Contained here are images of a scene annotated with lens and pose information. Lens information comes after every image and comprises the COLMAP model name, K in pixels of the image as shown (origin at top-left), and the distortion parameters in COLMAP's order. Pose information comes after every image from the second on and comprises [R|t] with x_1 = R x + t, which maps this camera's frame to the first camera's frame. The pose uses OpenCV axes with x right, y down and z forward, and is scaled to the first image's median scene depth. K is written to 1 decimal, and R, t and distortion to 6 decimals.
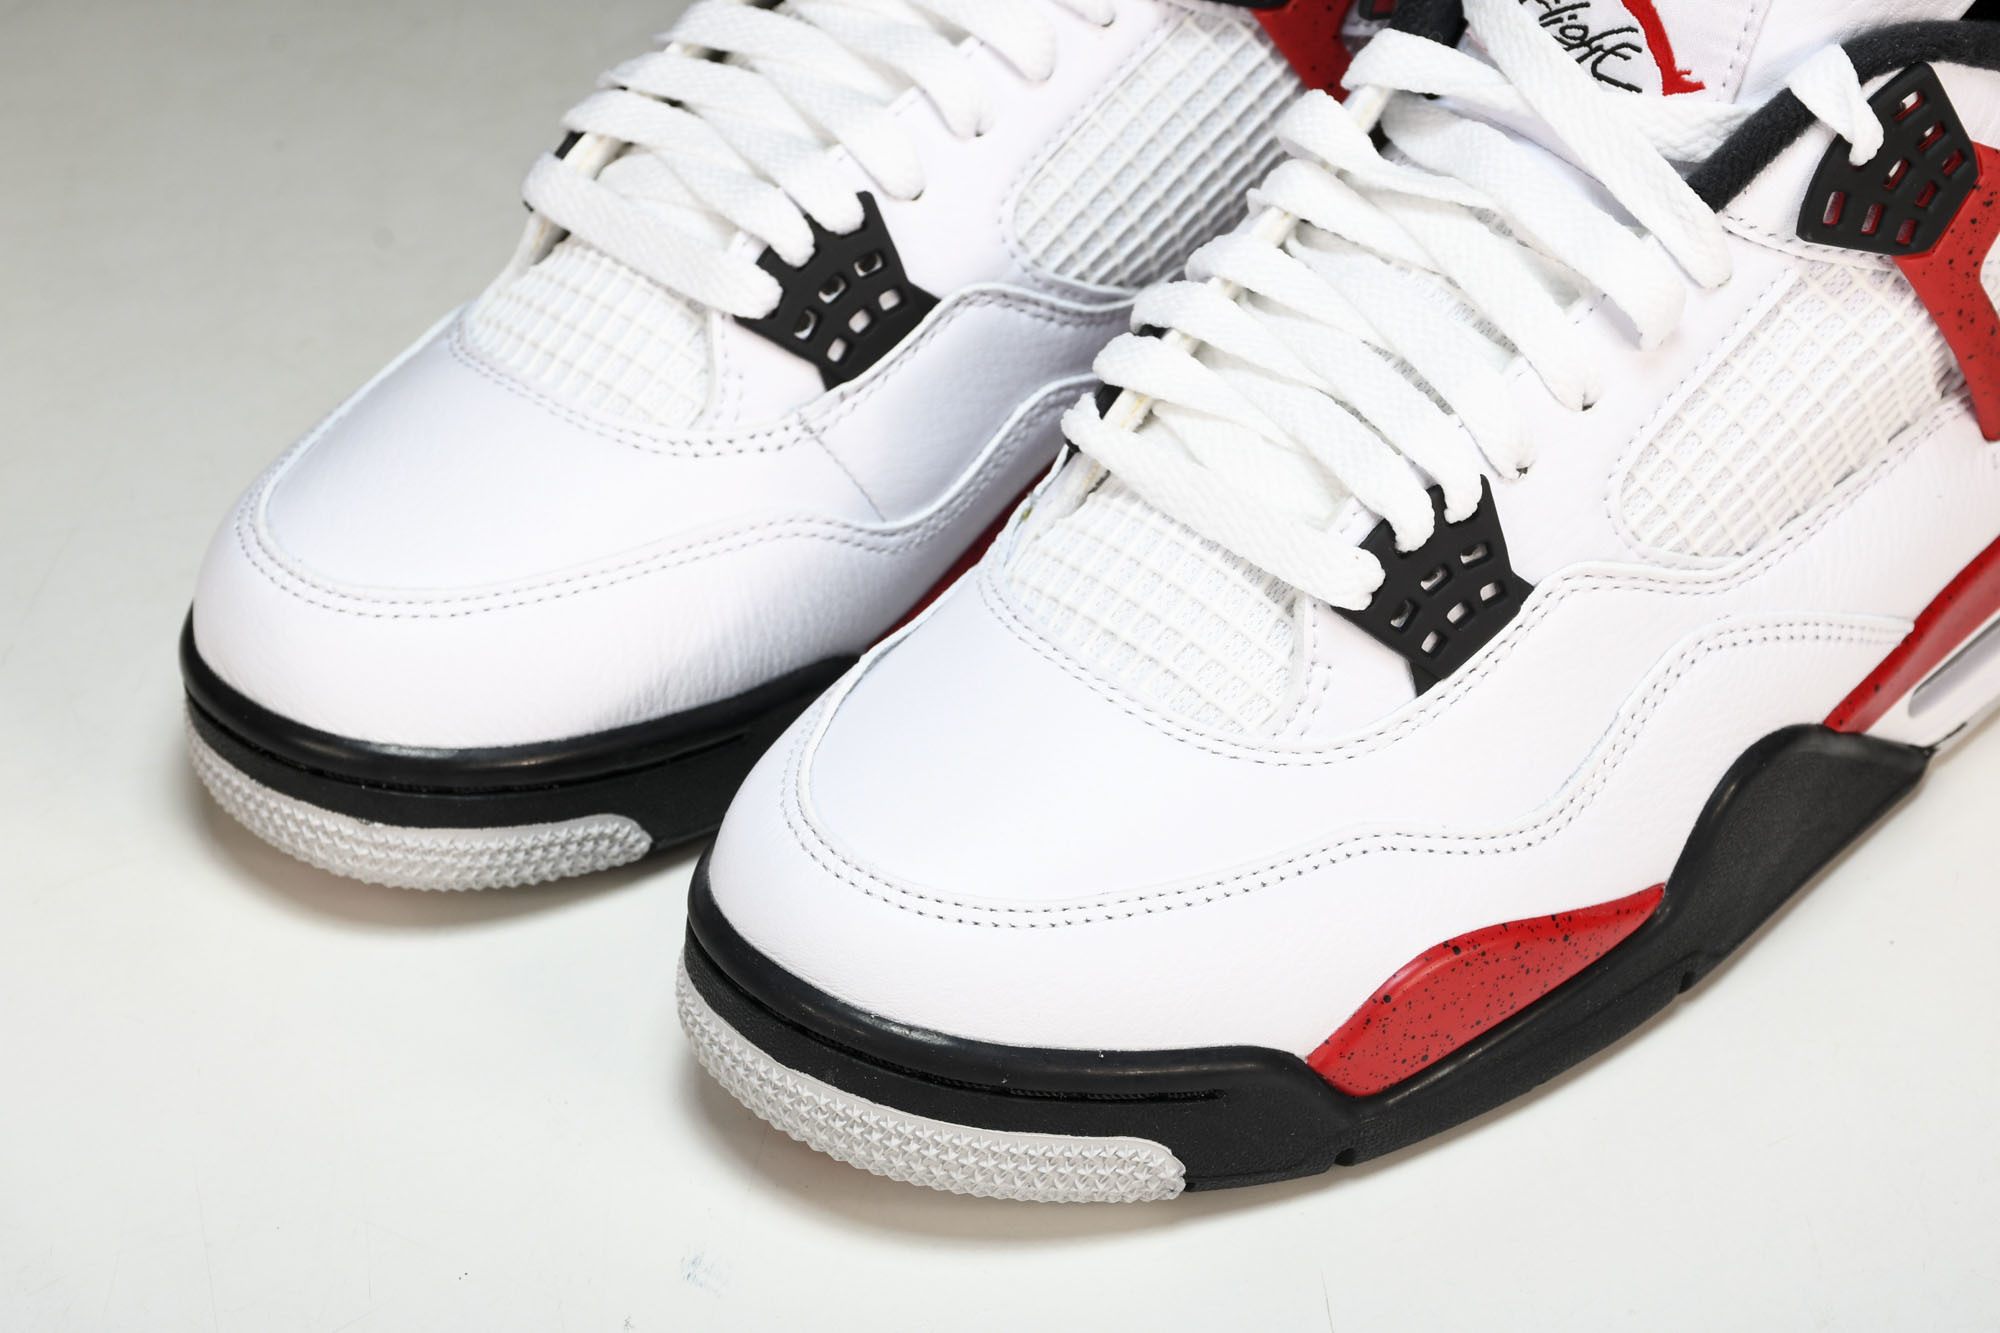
lens RADIAL K [[5800.1, 0, 985.2], [0, 5800.1, 674.7], [0, 0, 1]] dist [0.666396, 1.910015]
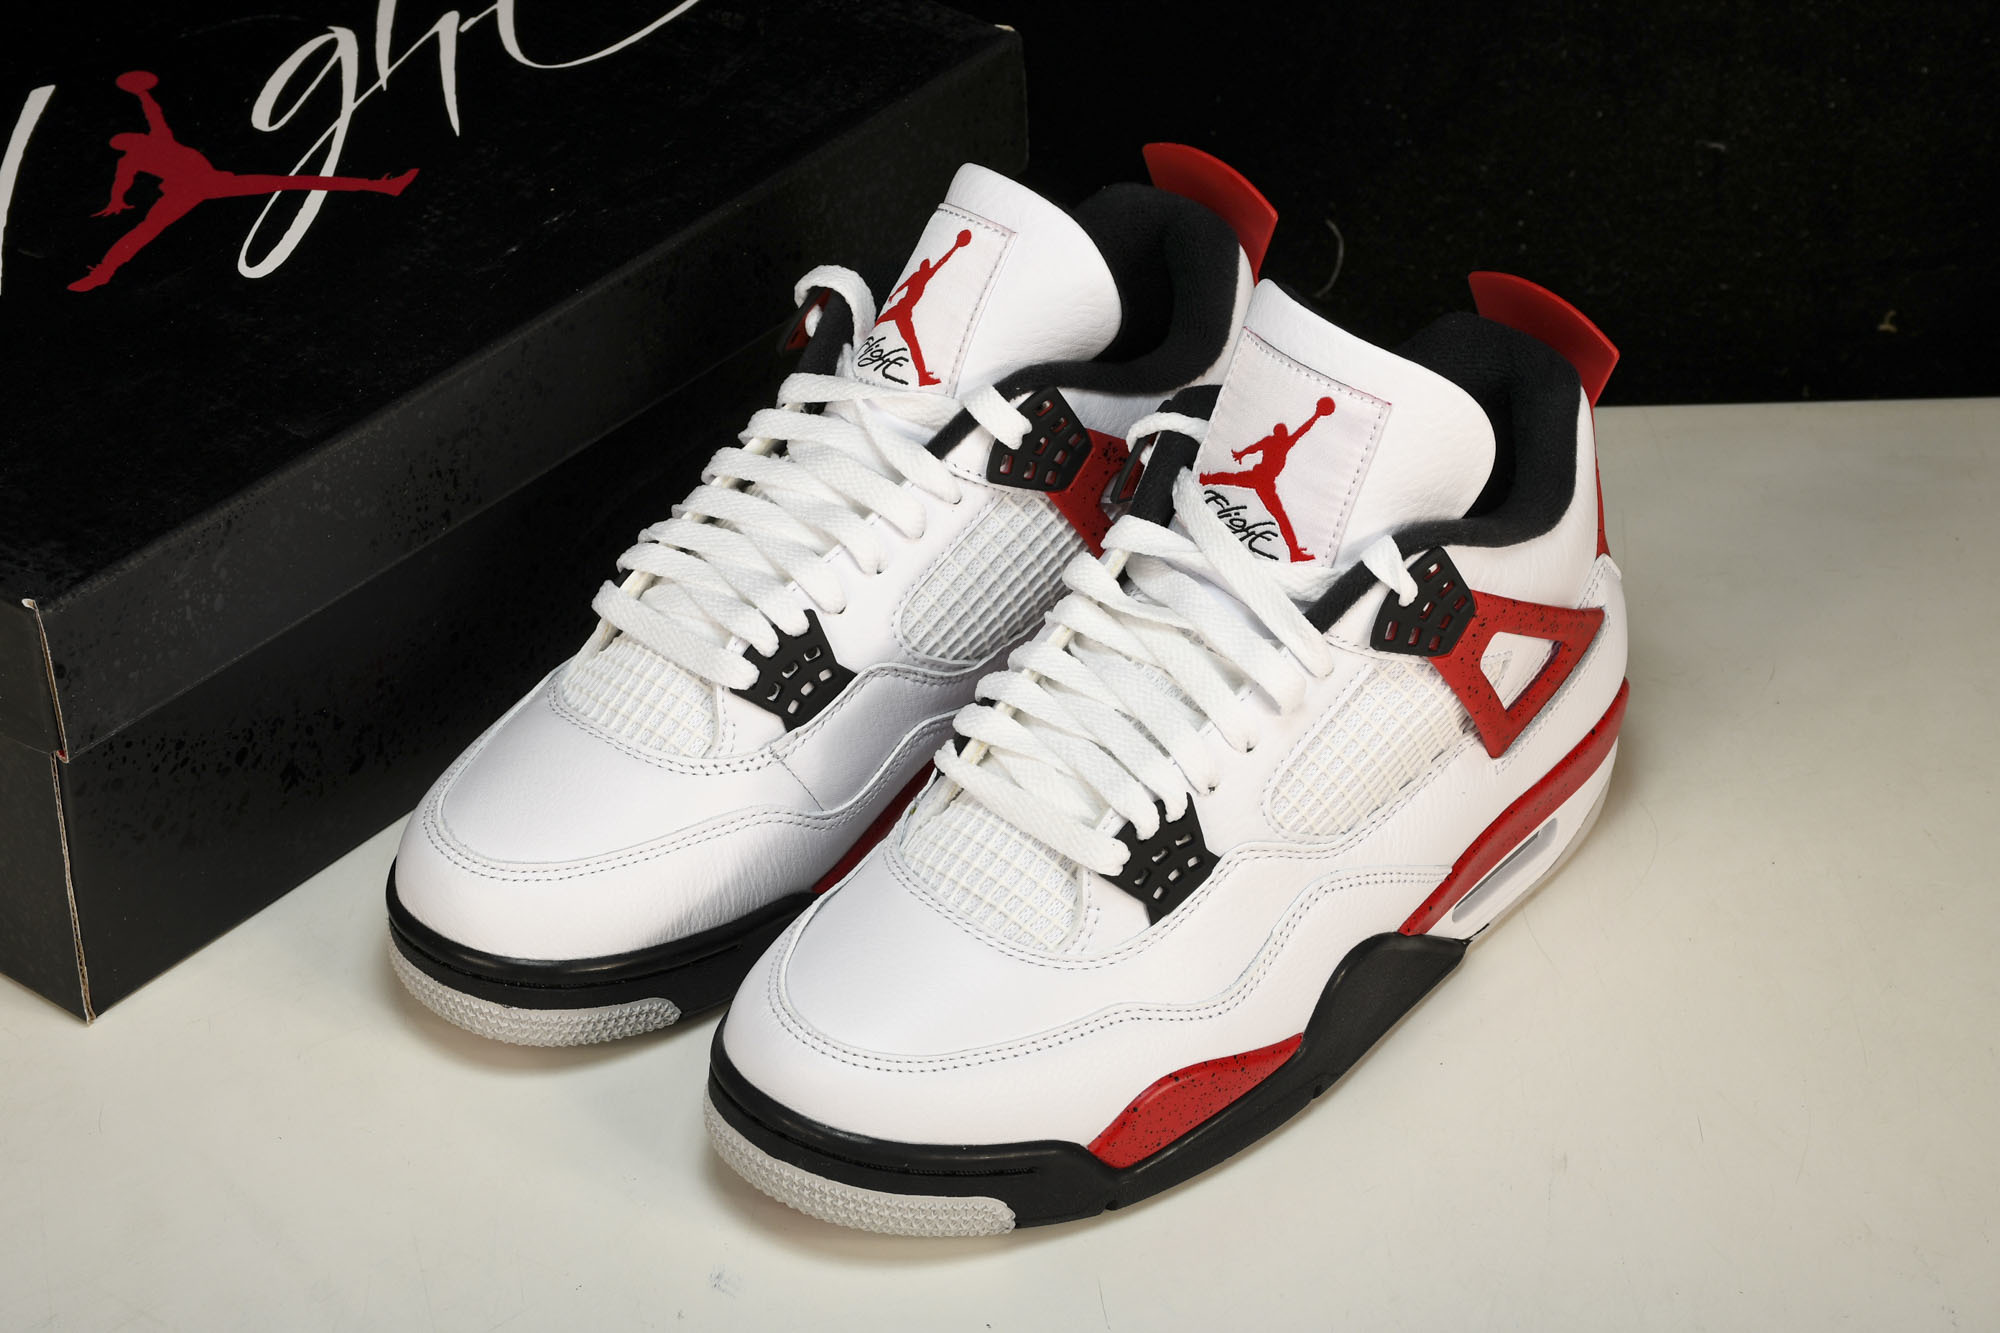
lens RADIAL K [[5094.9, 0, 991.8], [0, 5094.9, 693.9], [0, 0, 1]] dist [0.570629, 0.275730]
pose [[0.999372, -0.012990, 0.032954, -0.017730], [0.013143, 0.999904, -0.004421, -0.054905], [-0.032893, 0.004851, 0.999447, -0.439465]]
